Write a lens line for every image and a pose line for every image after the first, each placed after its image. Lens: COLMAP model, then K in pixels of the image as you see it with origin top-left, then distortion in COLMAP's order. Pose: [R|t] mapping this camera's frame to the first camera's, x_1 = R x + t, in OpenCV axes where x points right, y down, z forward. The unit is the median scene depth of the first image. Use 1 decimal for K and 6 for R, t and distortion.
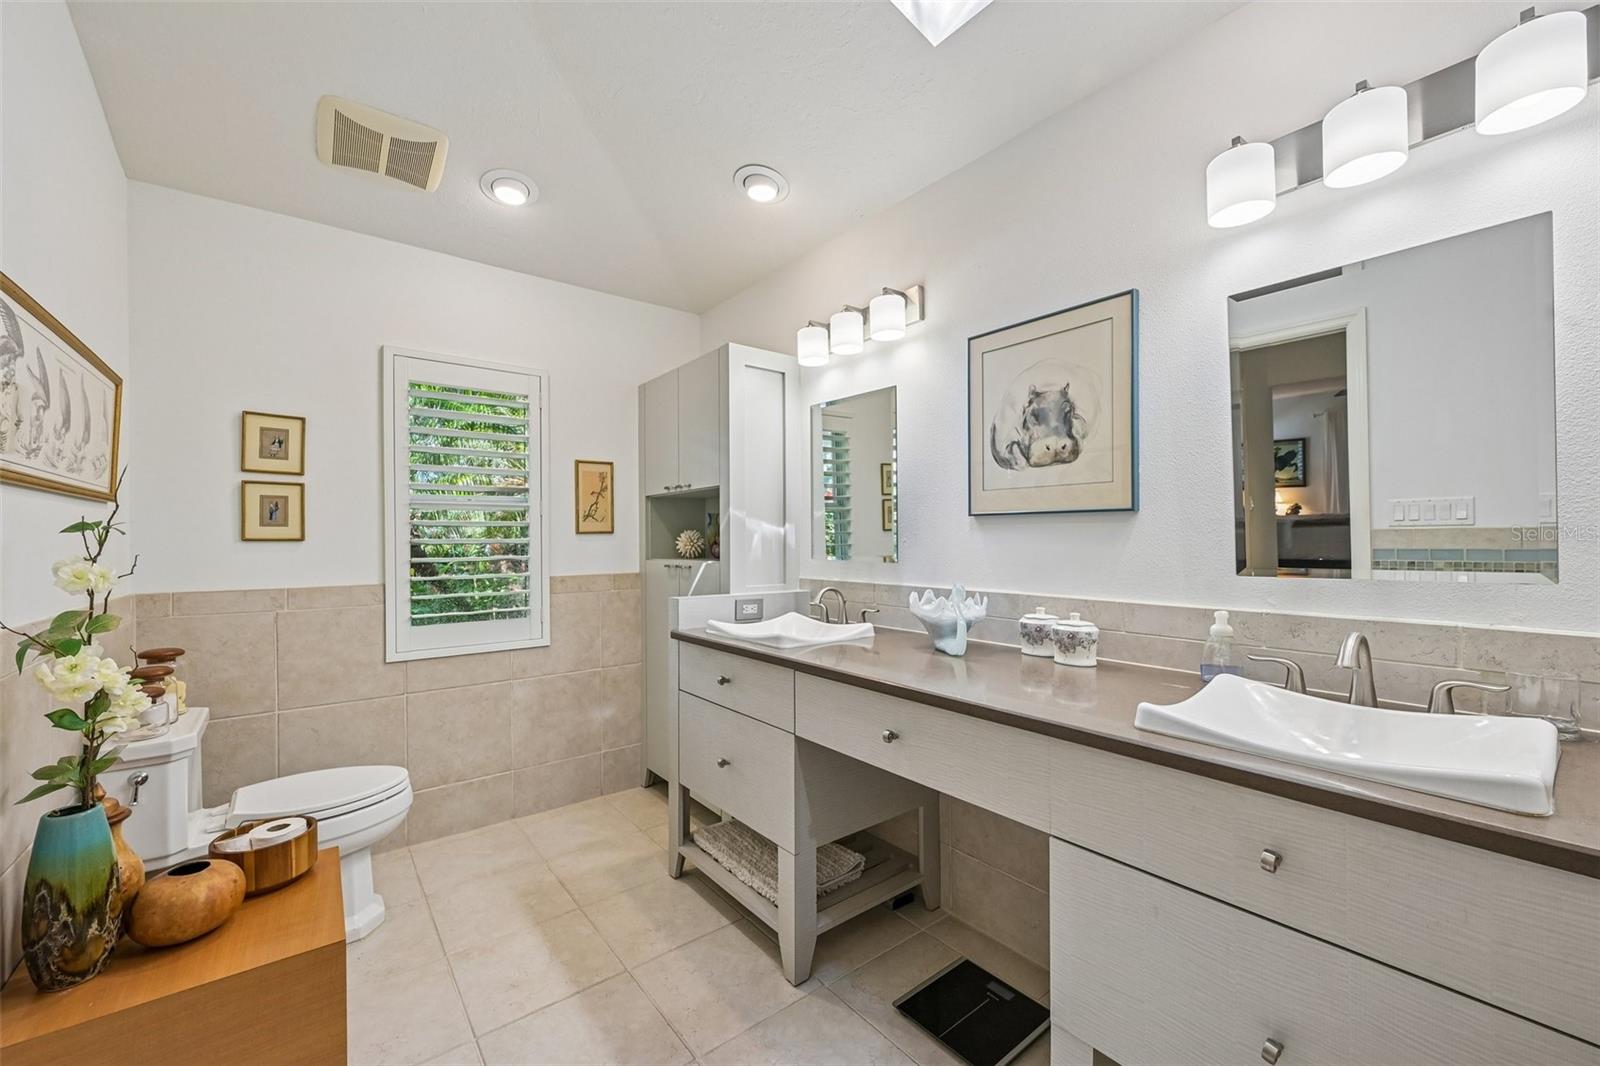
lens RADIAL K [[632.3, 0, 804.4], [0, 632.3, 538.9], [0, 0, 1]] dist [-0.001345, 0.000232]
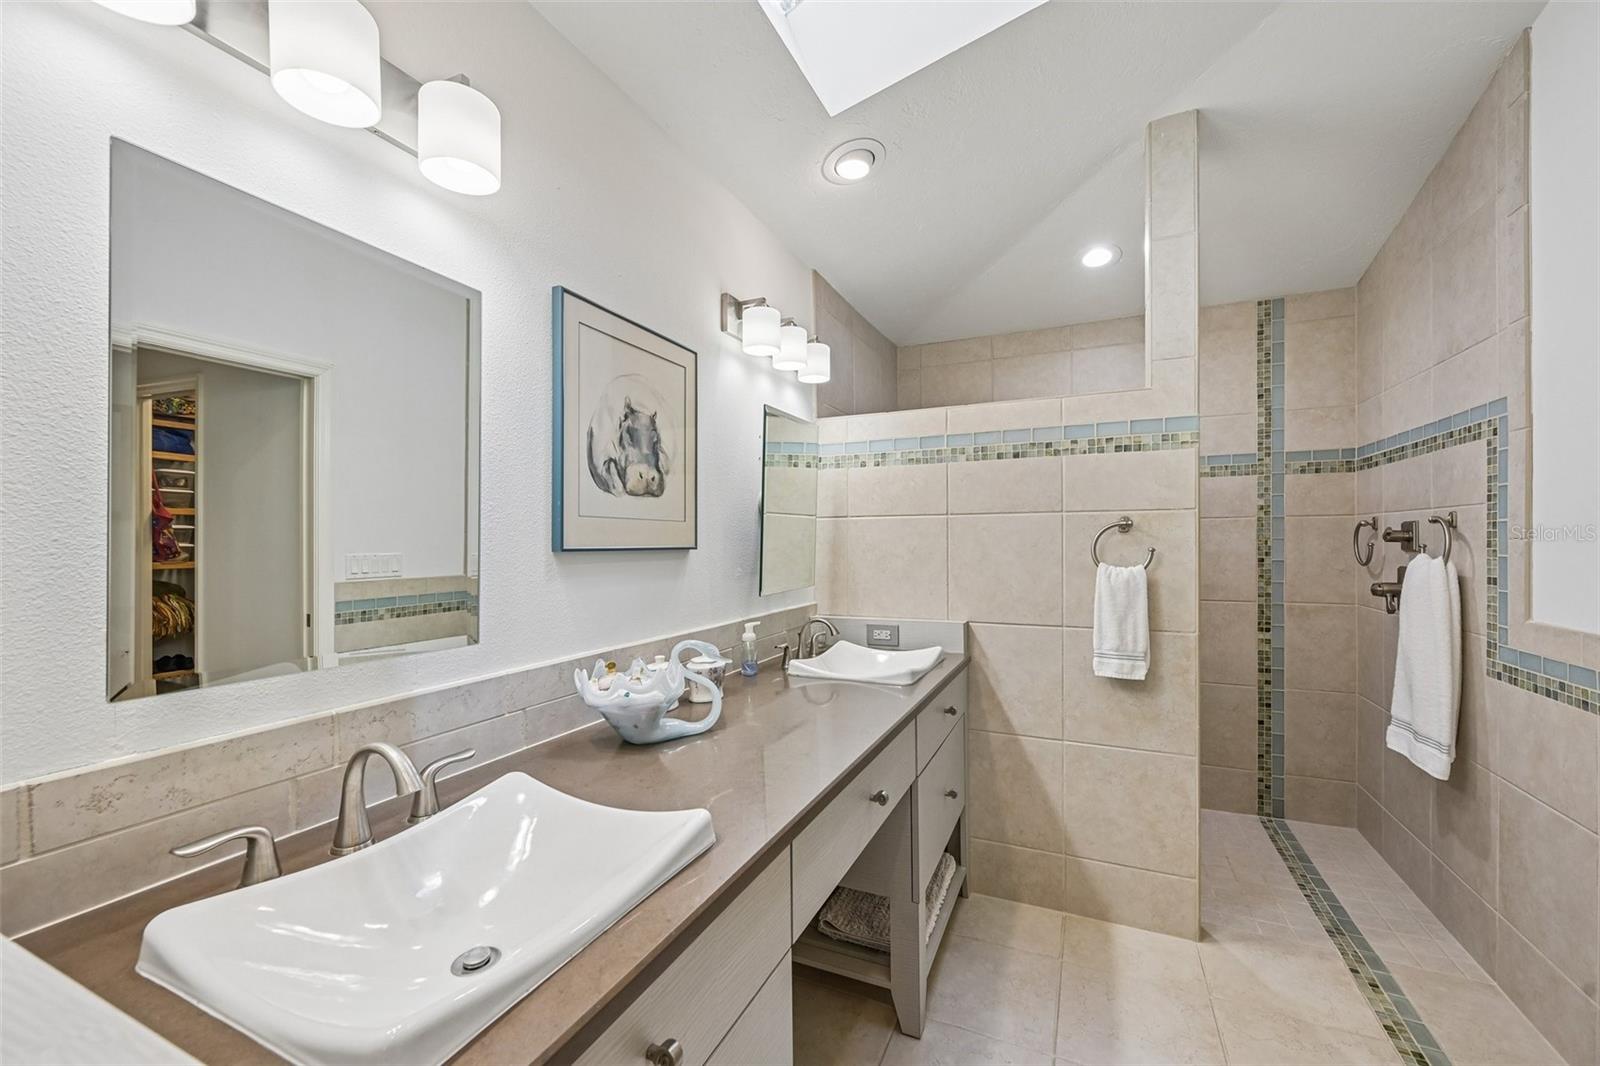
lens RADIAL K [[632.3, 0, 804.4], [0, 632.3, 538.9], [0, 0, 1]] dist [-0.001345, 0.000232]
pose [[-0.456041, 0.009473, 0.889908, -0.403771], [0.007761, 0.999948, -0.006667, -0.038507], [-0.889925, 0.003867, -0.456091, 0.959560]]
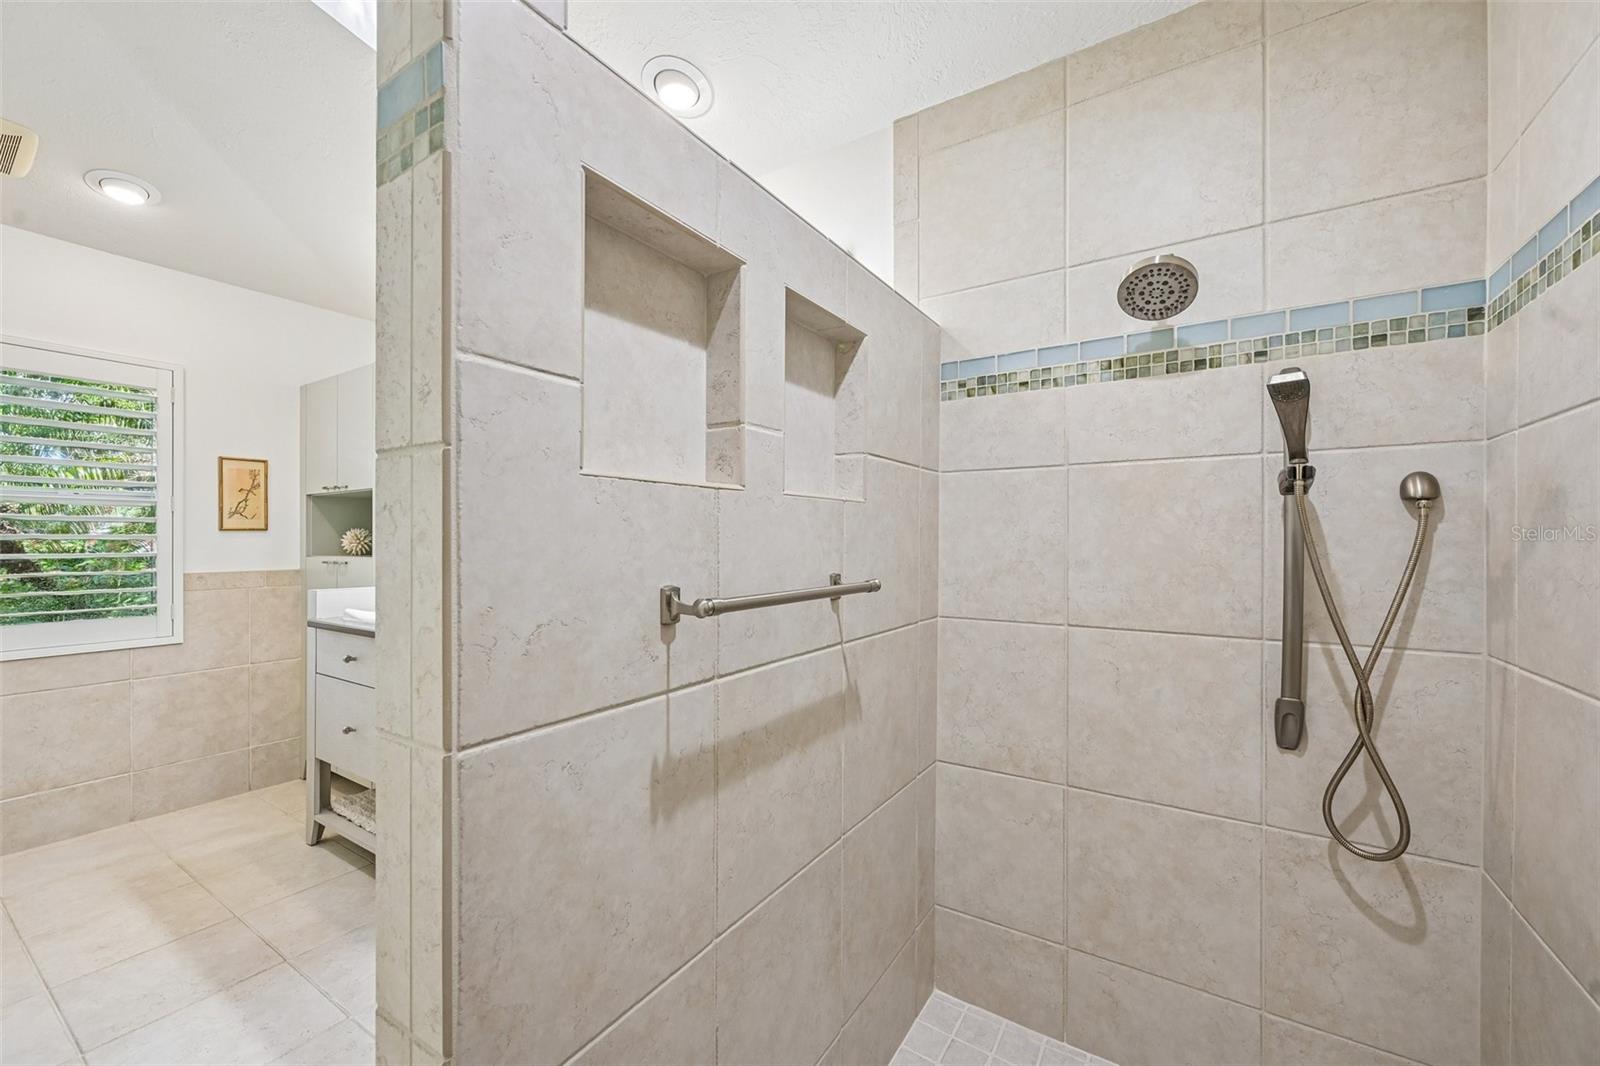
lens RADIAL K [[632.3, 0, 804.4], [0, 632.3, 538.9], [0, 0, 1]] dist [-0.001345, 0.000232]
pose [[0.945413, 0.007275, 0.325793, 0.250277], [-0.007184, 0.999973, -0.001482, -0.000124], [-0.325795, -0.000939, 0.945440, -0.325264]]
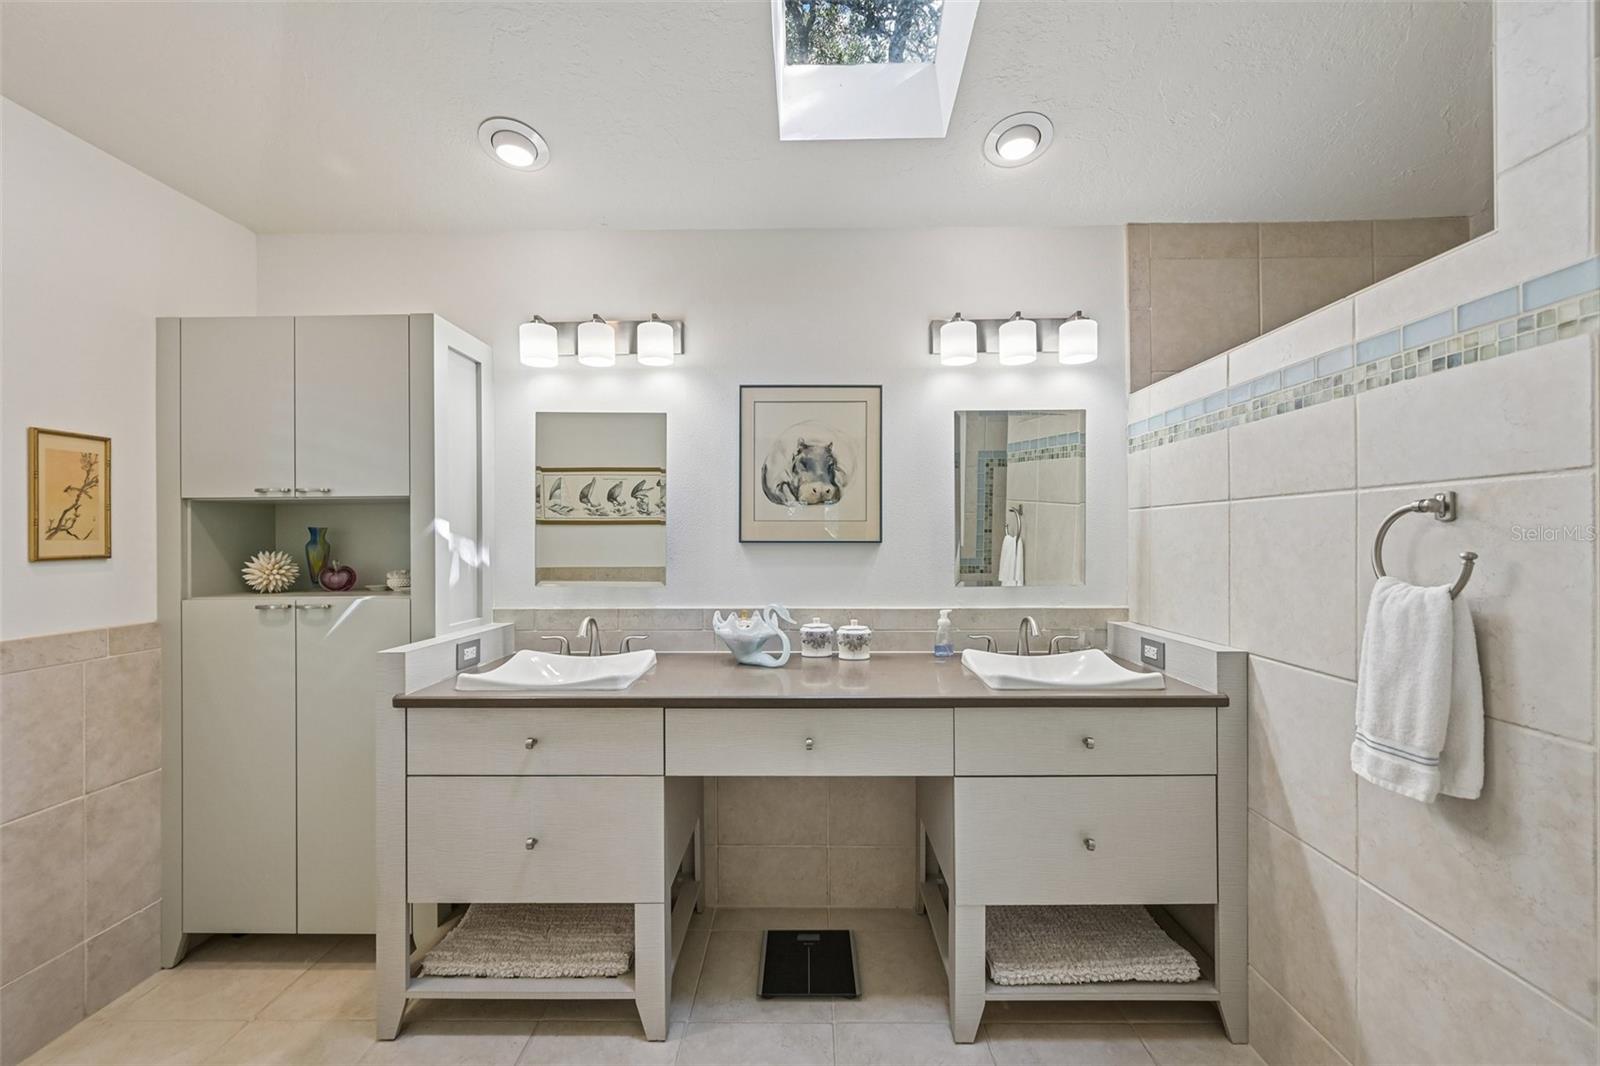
lens RADIAL K [[631.8, 0, 800.0], [0, 631.8, 533.0], [0, 0, 1]] dist [-0.001722, 0.000476]
pose [[0.631338, 0.007791, 0.775469, -0.486898], [-0.000062, 0.999950, -0.009996, -0.037373], [-0.775508, 0.006263, 0.631307, 0.182395]]
